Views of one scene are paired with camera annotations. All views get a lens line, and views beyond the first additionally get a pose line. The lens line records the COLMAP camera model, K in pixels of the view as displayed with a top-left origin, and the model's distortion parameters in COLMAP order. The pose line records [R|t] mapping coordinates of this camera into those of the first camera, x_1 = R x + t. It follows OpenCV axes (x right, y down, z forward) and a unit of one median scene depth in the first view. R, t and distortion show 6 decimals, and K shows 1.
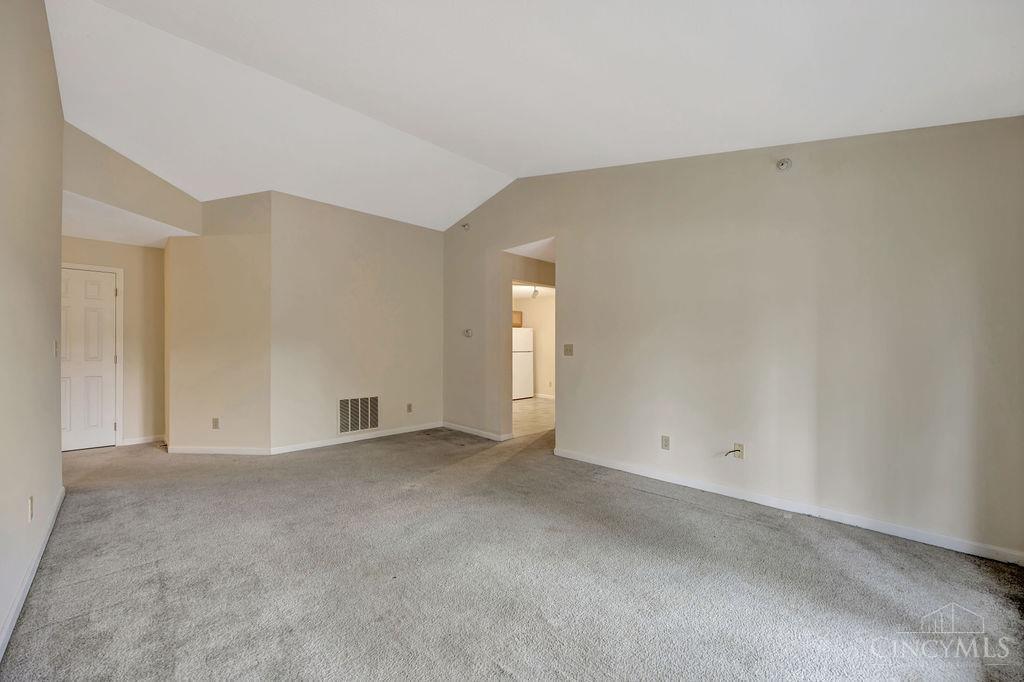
lens RADIAL K [[393.9, 0, 536.7], [0, 393.9, 349.4], [0, 0, 1]] dist [-0.003789, -0.000069]
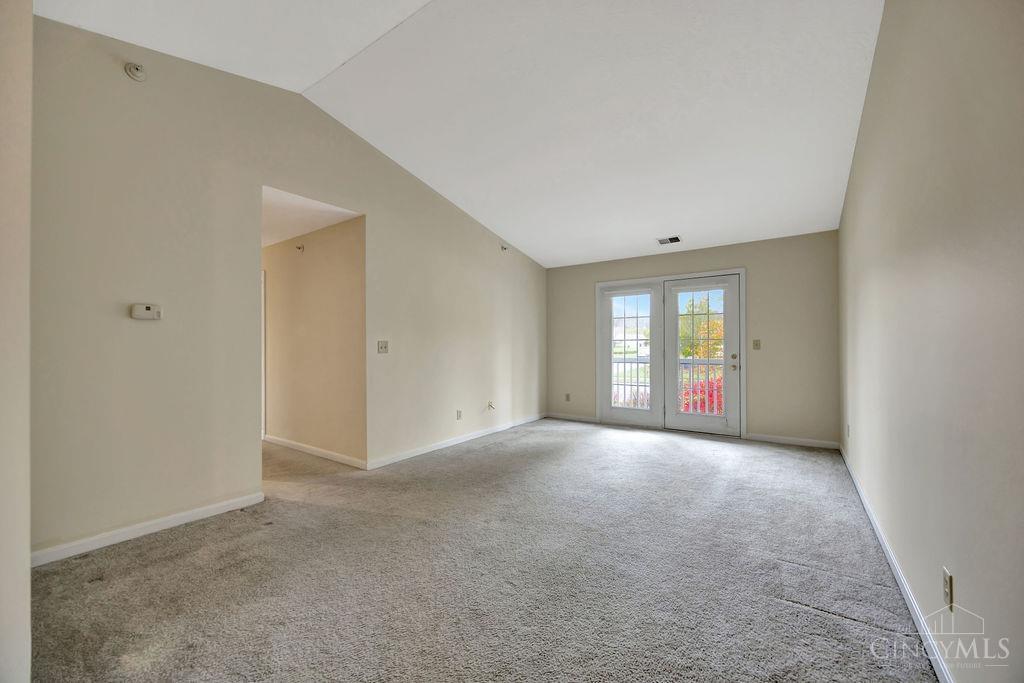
lens RADIAL K [[393.9, 0, 507.3], [0, 393.9, 344.1], [0, 0, 1]] dist [-0.003789, -0.000069]
pose [[-0.126205, 0.004093, 0.991996, -0.850990], [0.004756, 0.999982, -0.003521, -0.000937], [-0.991993, 0.004273, -0.126222, 0.822087]]
